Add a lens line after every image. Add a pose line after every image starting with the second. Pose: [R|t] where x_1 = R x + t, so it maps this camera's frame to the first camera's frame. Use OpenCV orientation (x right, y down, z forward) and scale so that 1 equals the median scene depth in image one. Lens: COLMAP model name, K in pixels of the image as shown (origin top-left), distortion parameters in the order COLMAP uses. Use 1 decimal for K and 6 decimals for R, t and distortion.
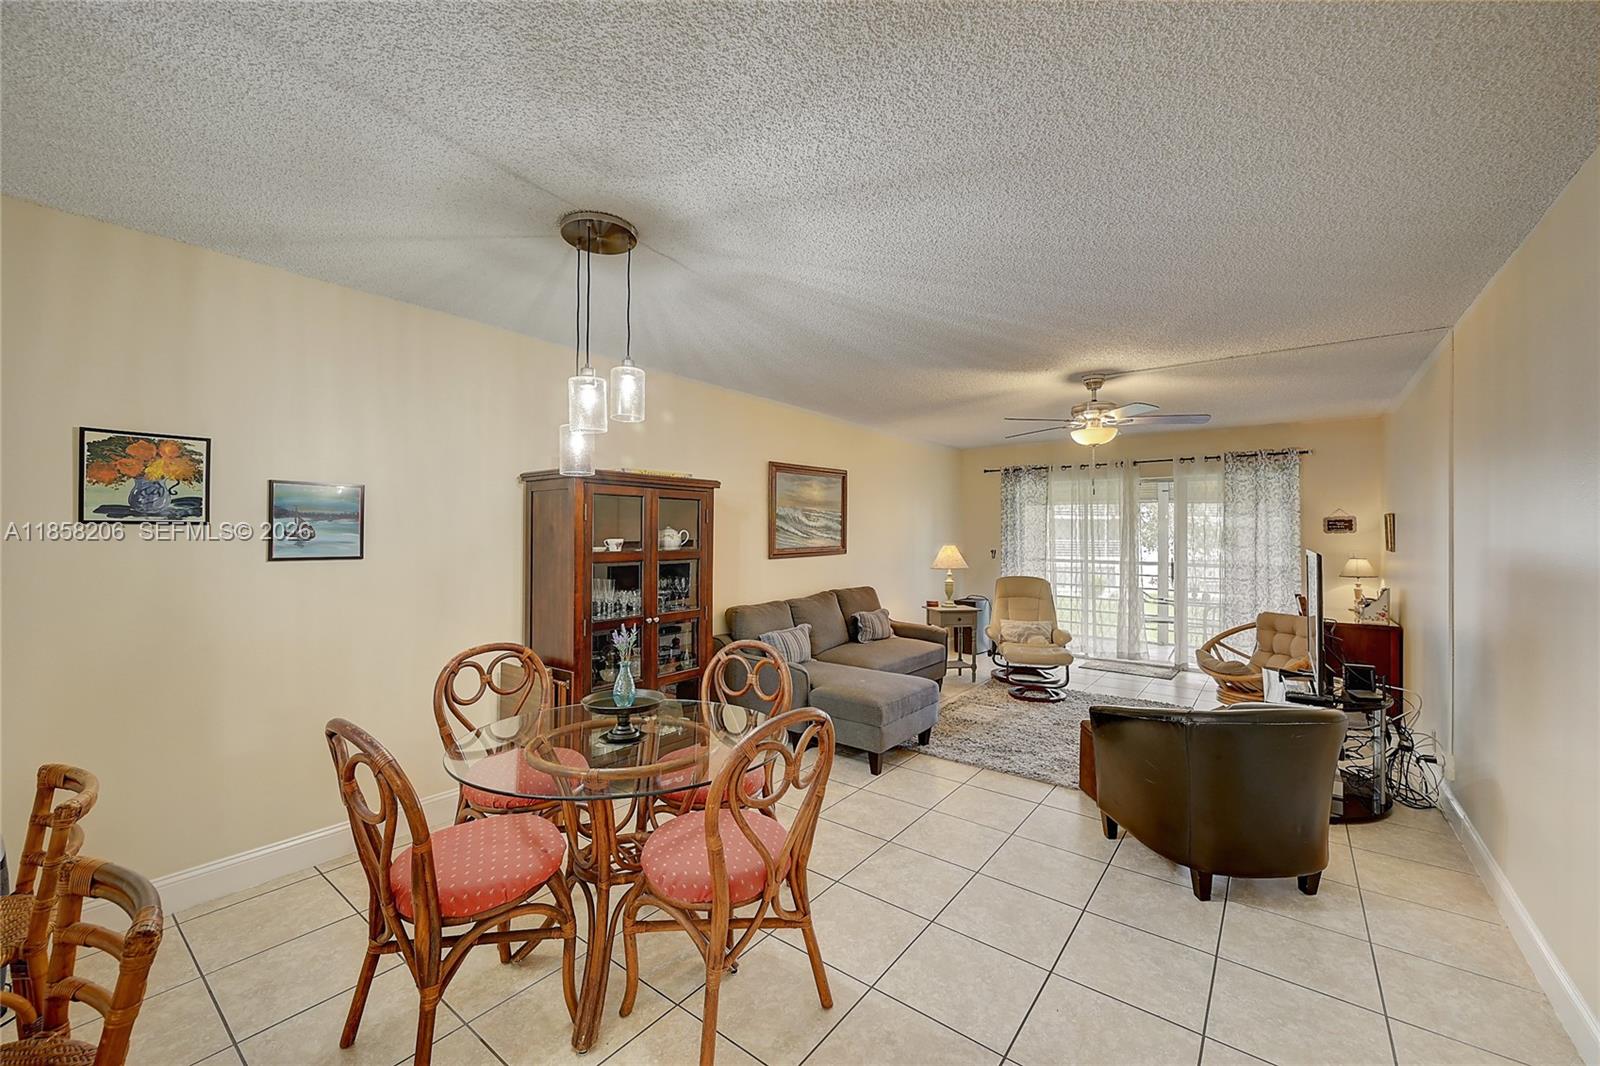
lens RADIAL K [[629.7, 0, 802.1], [0, 629.7, 530.1], [0, 0, 1]] dist [-0.001400, 0.001333]
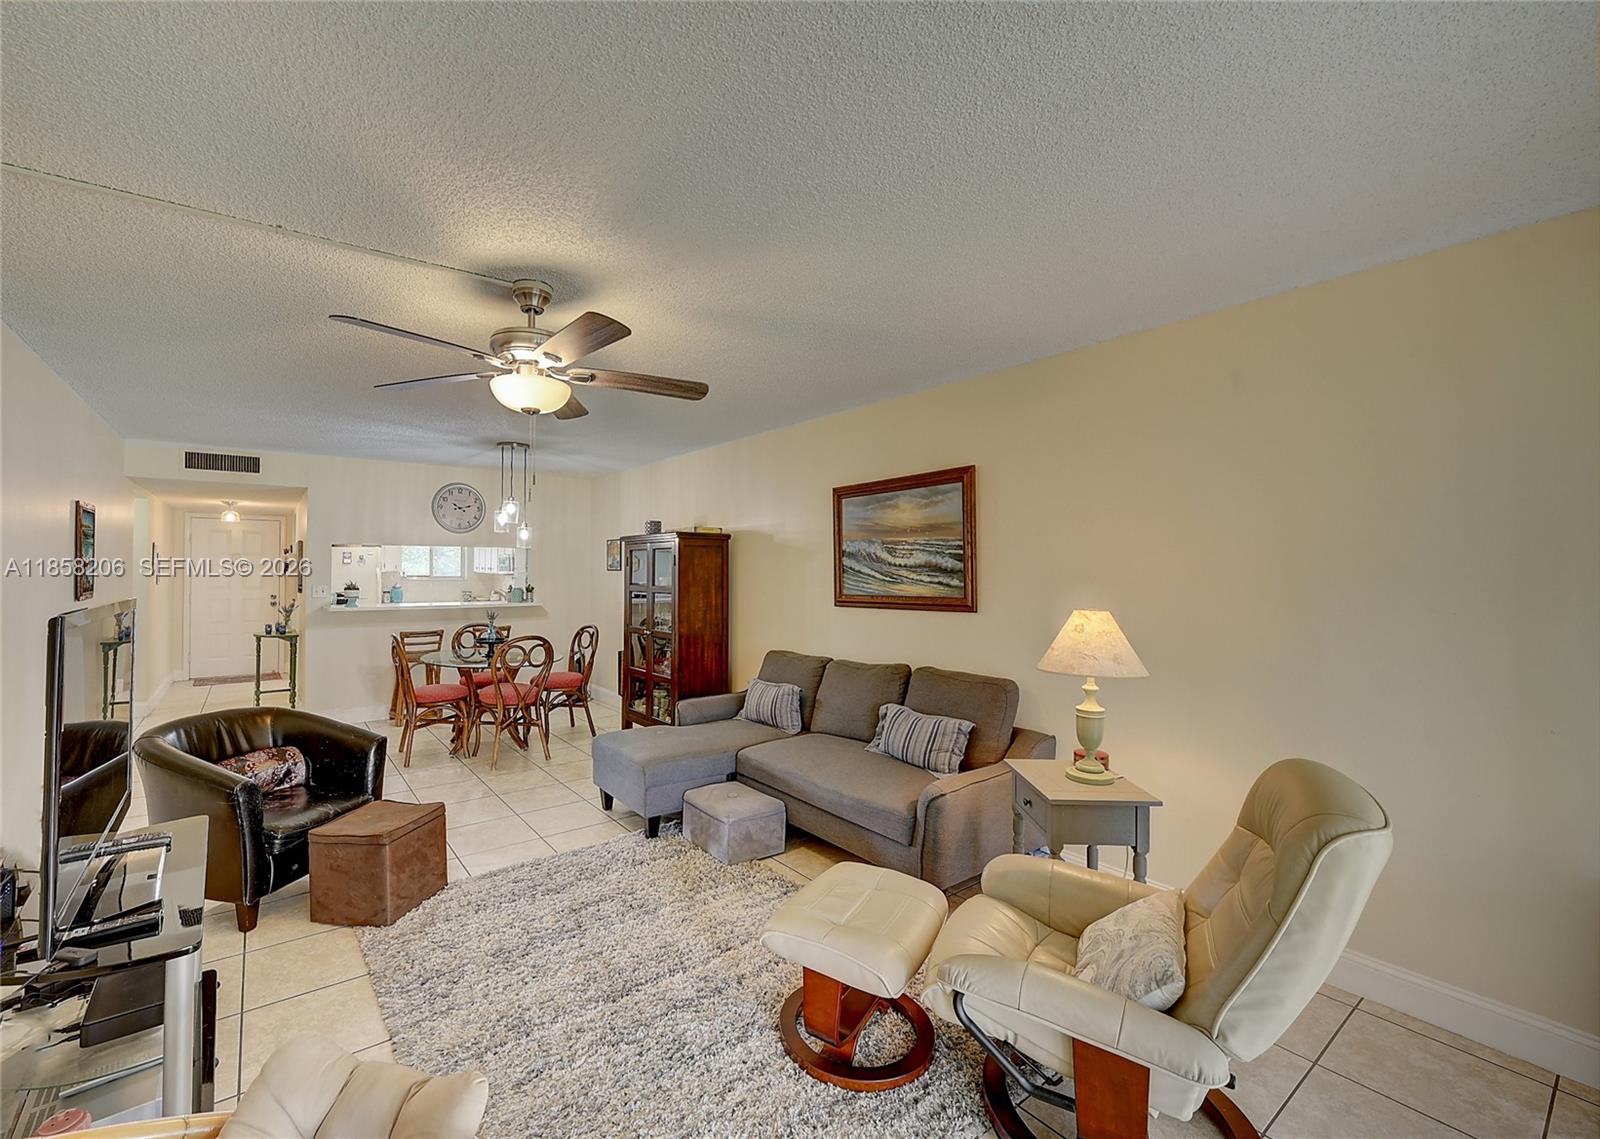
lens RADIAL K [[661.9, 0, 756.3], [0, 661.9, 564.3], [0, 0, 1]] dist [-0.010694, 0.000142]
pose [[-0.267896, -0.019710, -0.963246, 0.802764], [-0.004740, 0.999806, -0.019140, 0.008047], [0.963436, -0.000562, -0.267938, 1.117696]]
